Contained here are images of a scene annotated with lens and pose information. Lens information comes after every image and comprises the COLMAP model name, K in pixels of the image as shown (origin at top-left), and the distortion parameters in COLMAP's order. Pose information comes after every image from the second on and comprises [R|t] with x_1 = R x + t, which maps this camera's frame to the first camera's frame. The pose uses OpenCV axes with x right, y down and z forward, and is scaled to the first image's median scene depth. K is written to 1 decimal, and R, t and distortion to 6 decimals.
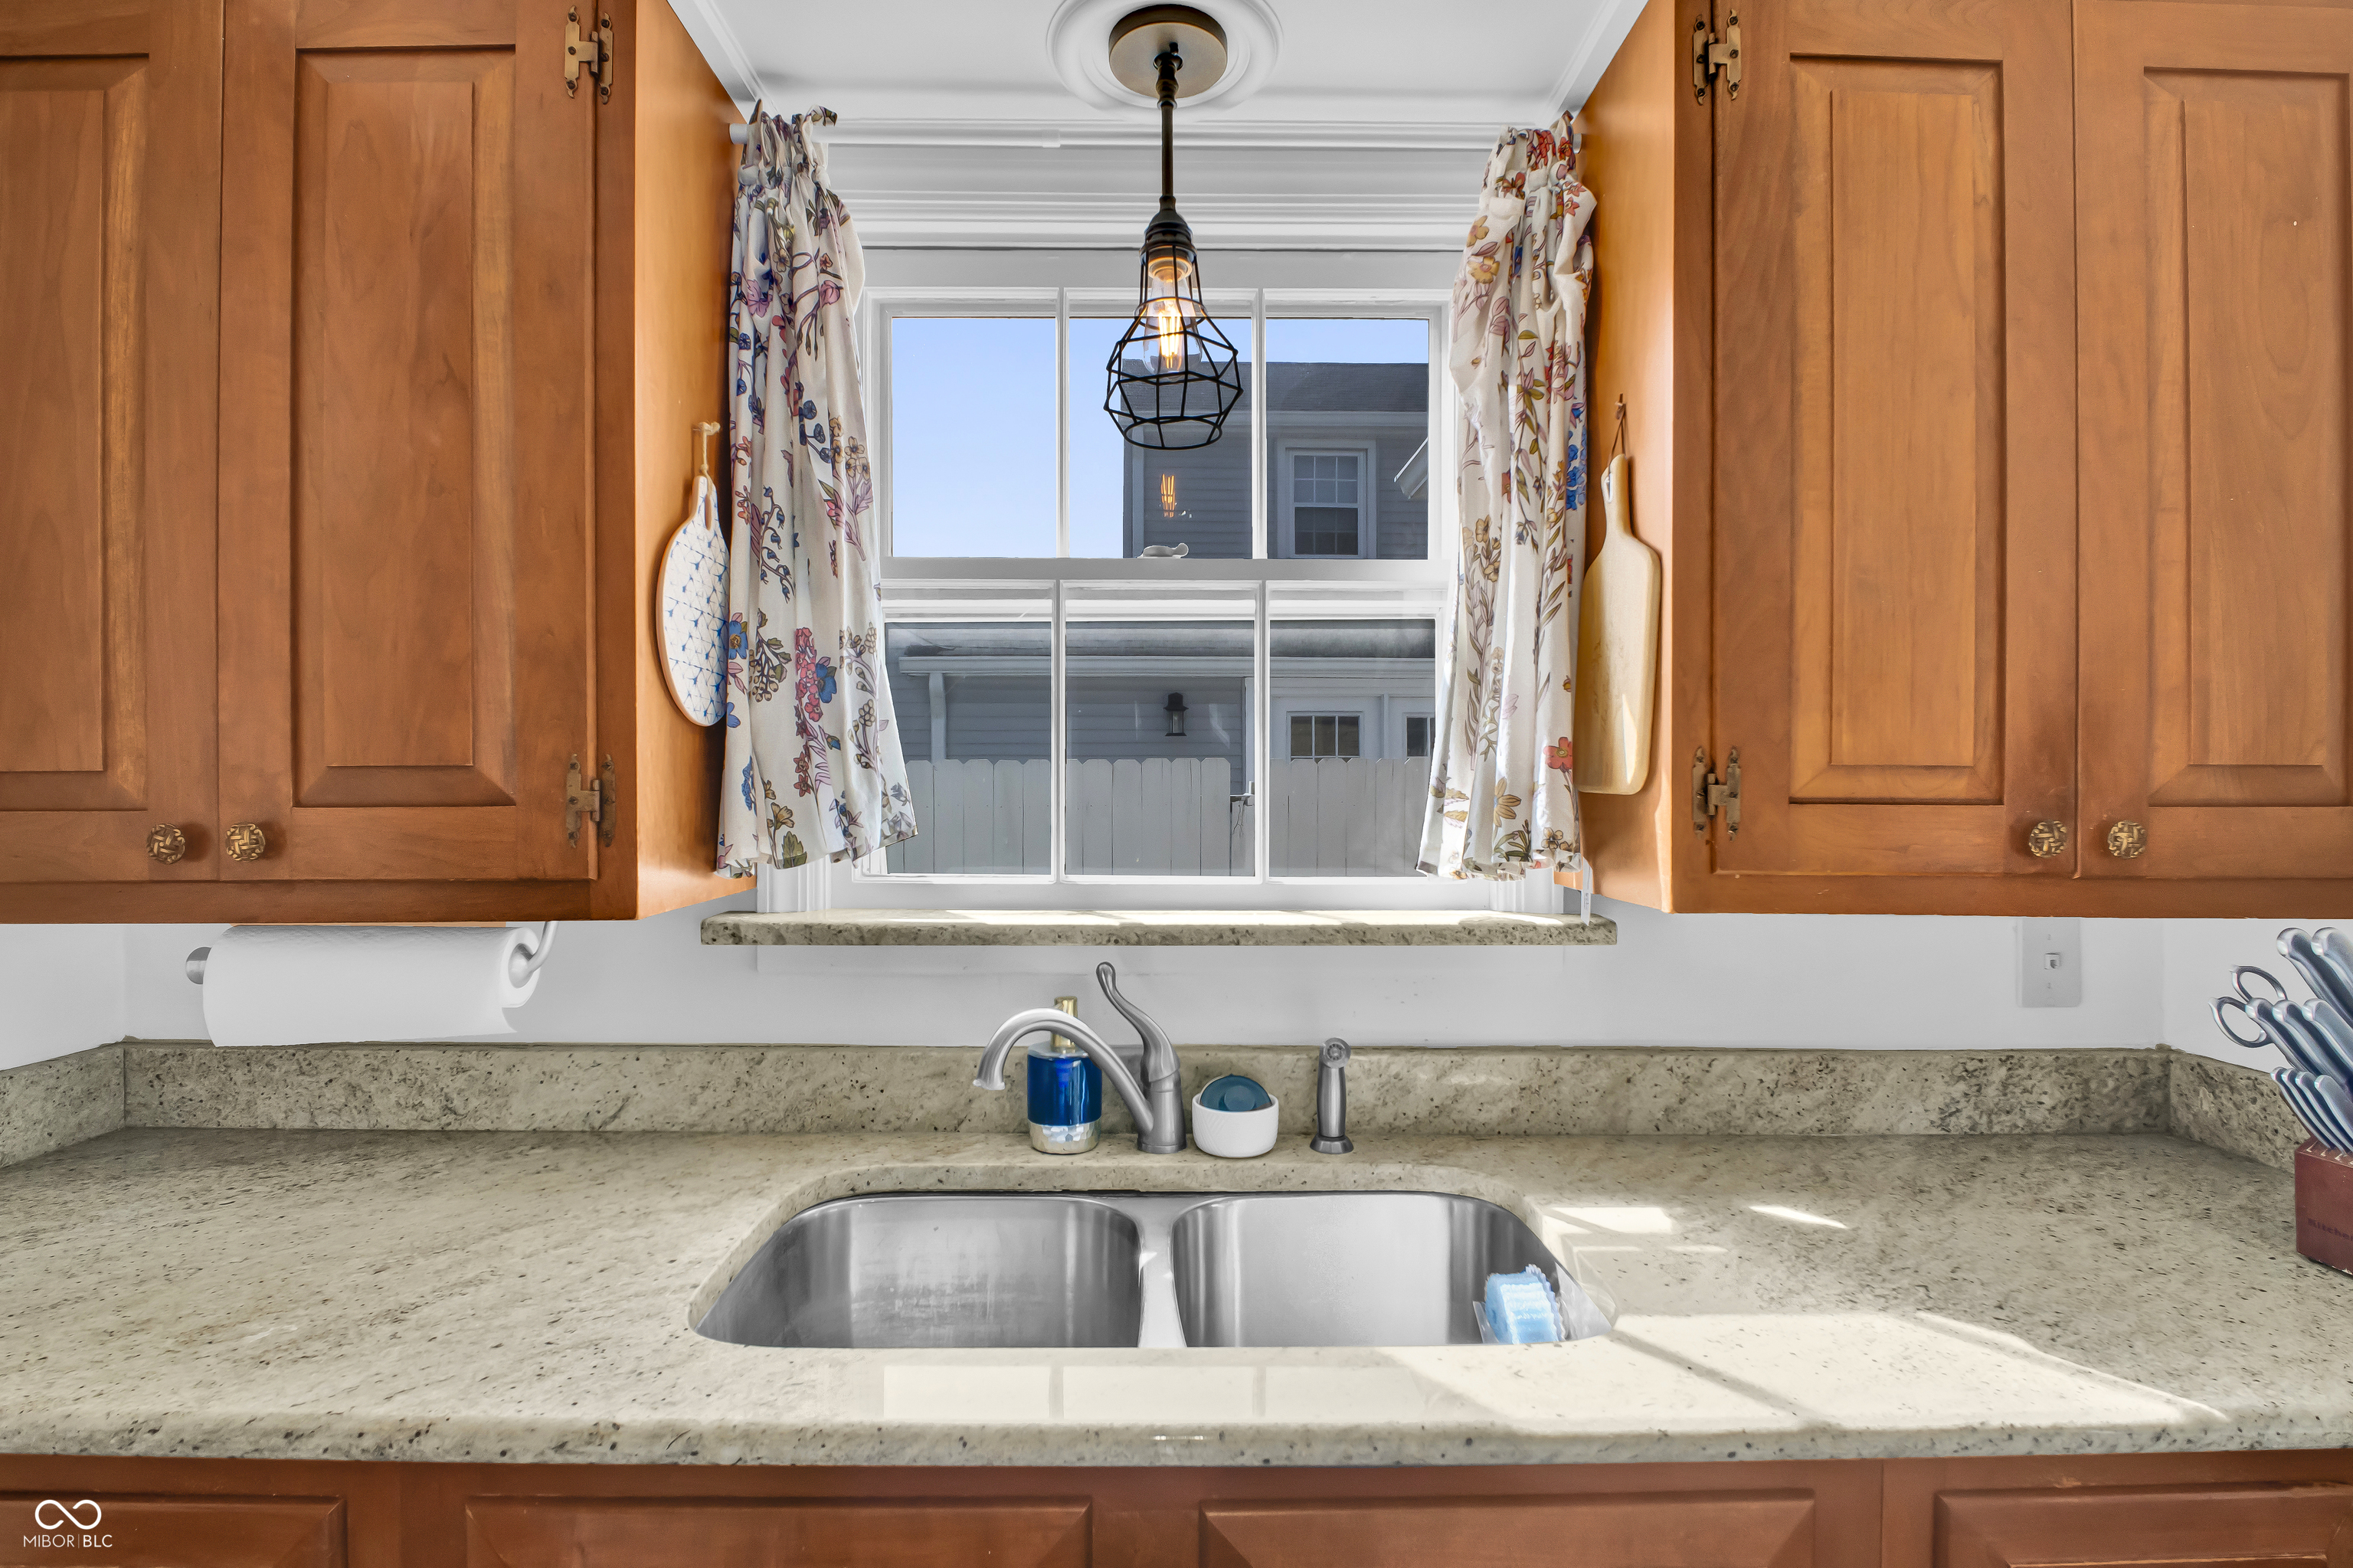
lens RADIAL K [[1112.5, 0, 1173.1], [0, 1112.5, 789.5], [0, 0, 1]] dist [-0.009544, -0.005529]
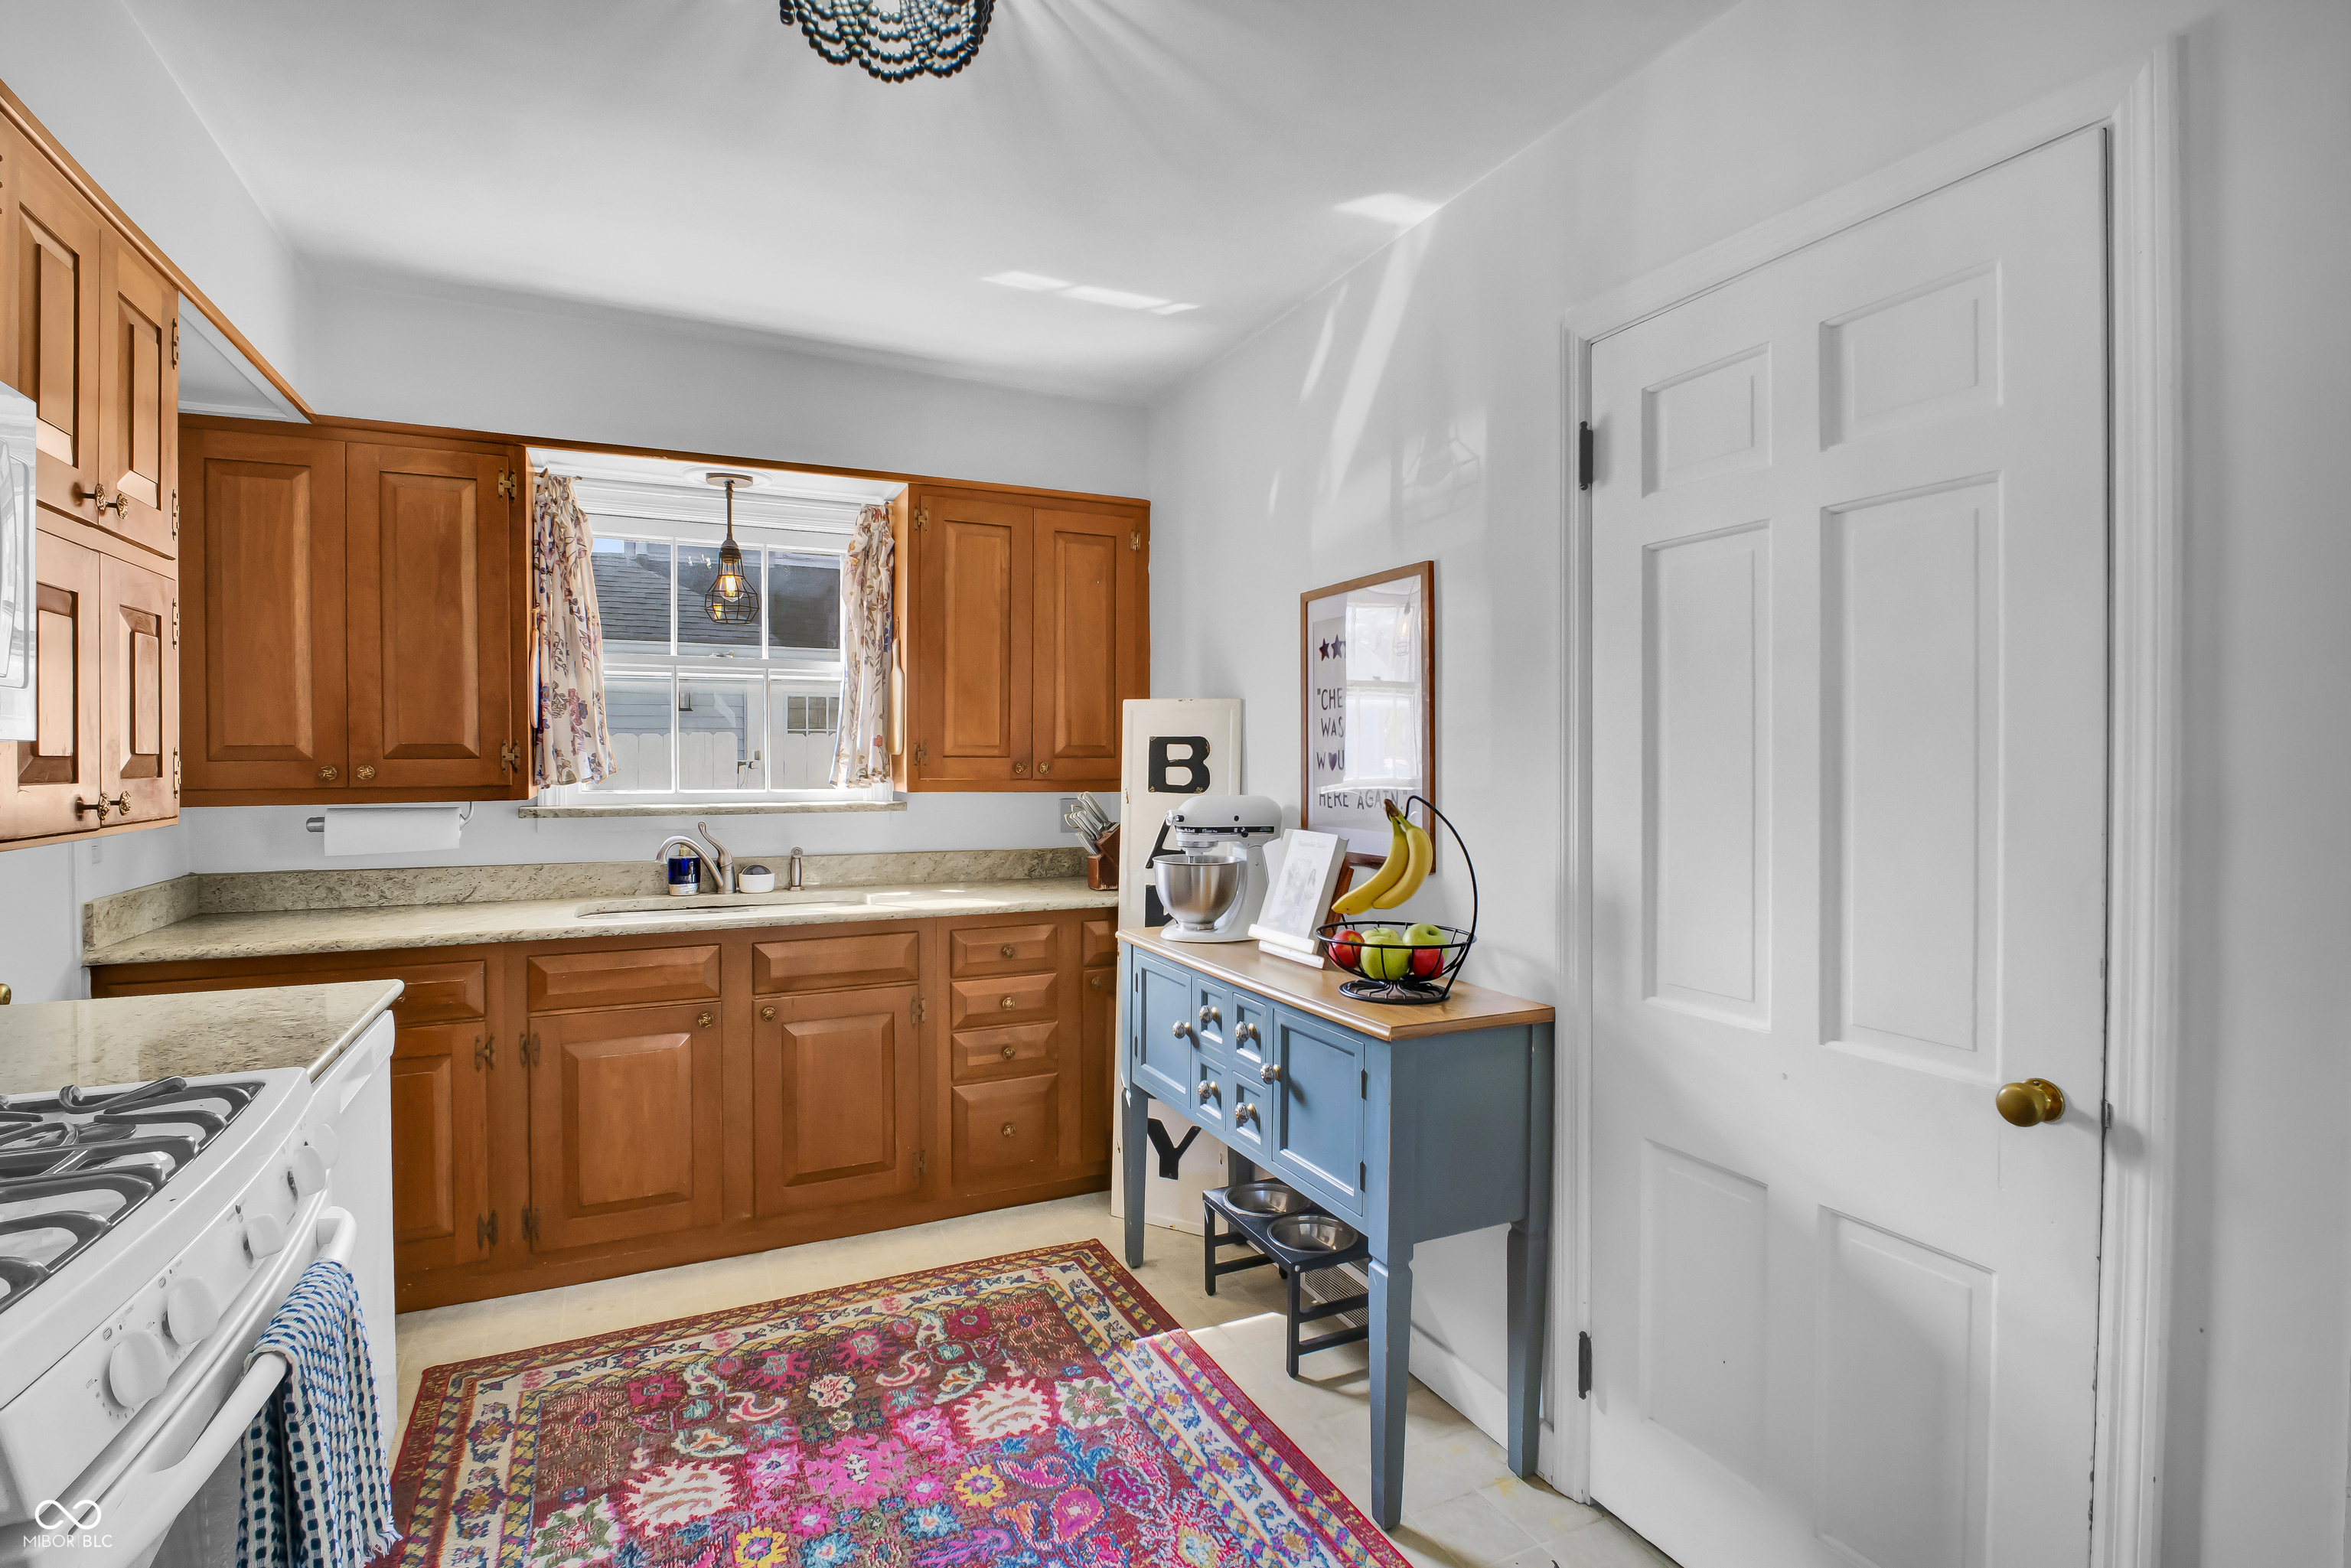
lens RADIAL K [[1111.4, 0, 1172.9], [0, 1111.4, 763.3], [0, 0, 1]] dist [-0.009544, -0.005529]
pose [[0.910434, -0.003136, 0.413641, -0.134655], [0.002215, 0.999994, 0.002704, 0.019034], [-0.413647, -0.001546, 0.910436, -1.823084]]
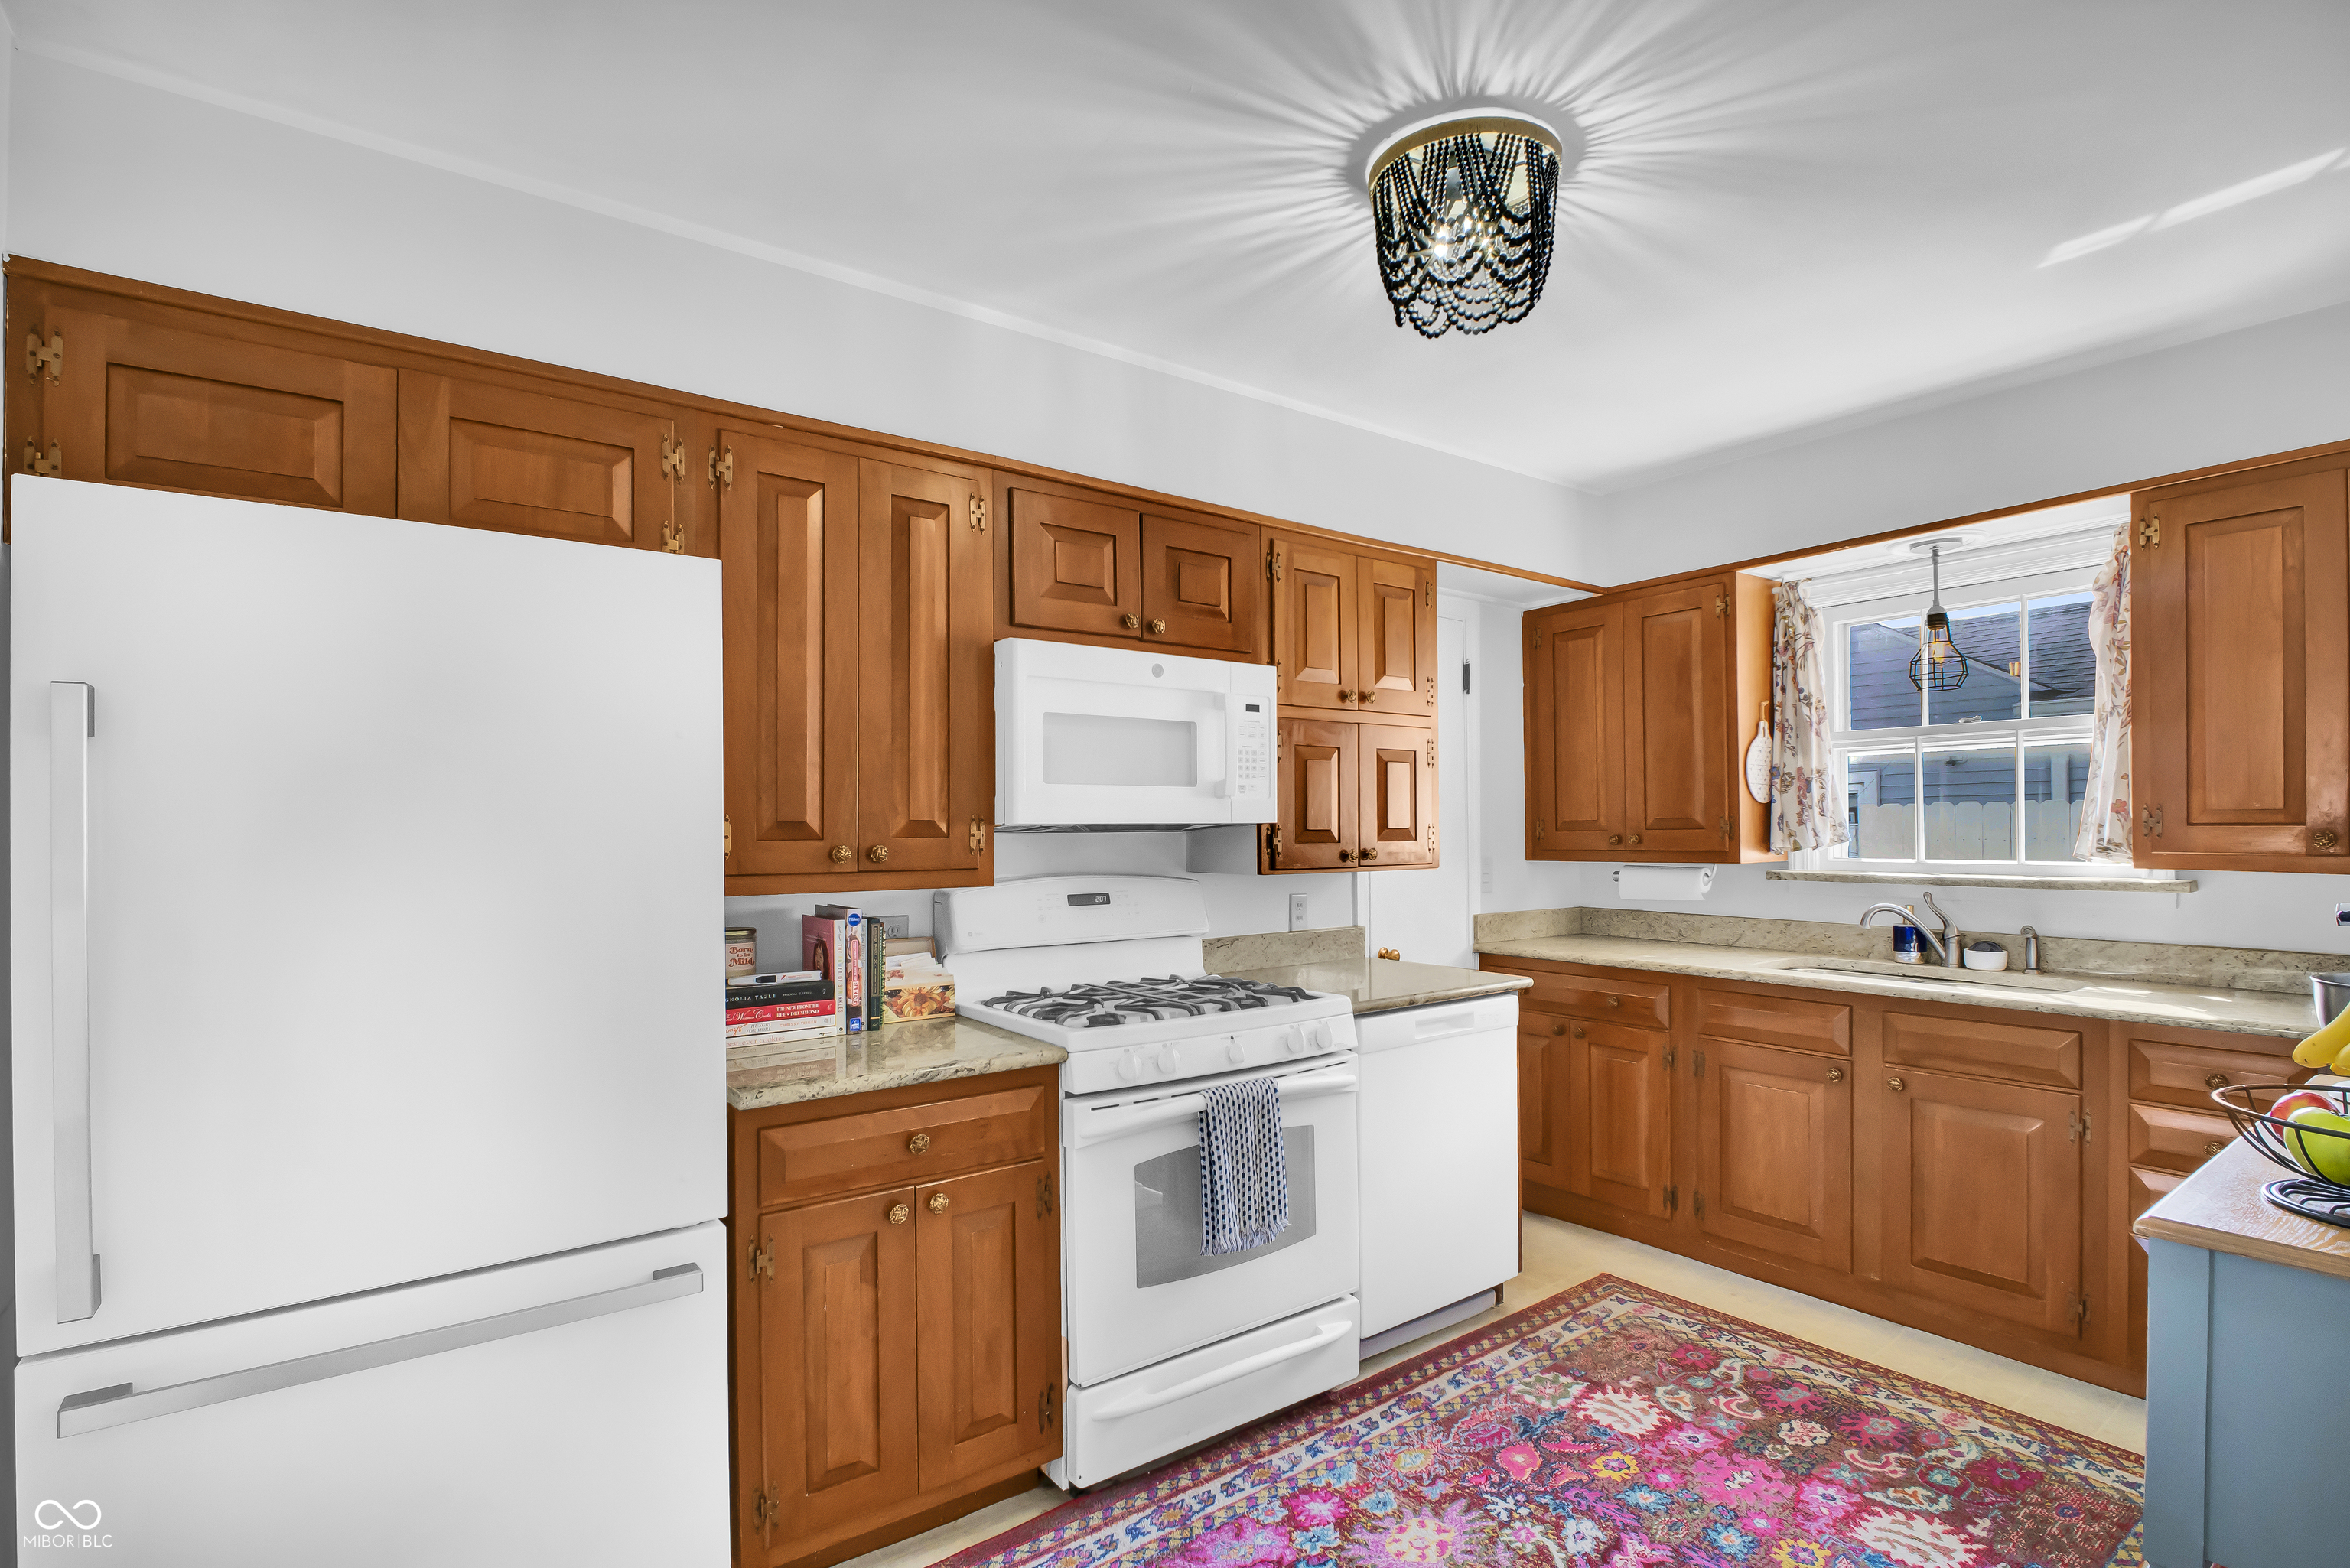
lens RADIAL K [[1110.9, 0, 1190.7], [0, 1110.9, 816.8], [0, 0, 1]] dist [-0.009544, -0.005529]
pose [[0.589440, -0.012435, -0.807716, 1.027154], [0.002470, 0.999905, -0.013591, 0.015939], [0.807808, 0.006016, 0.589415, -1.913379]]
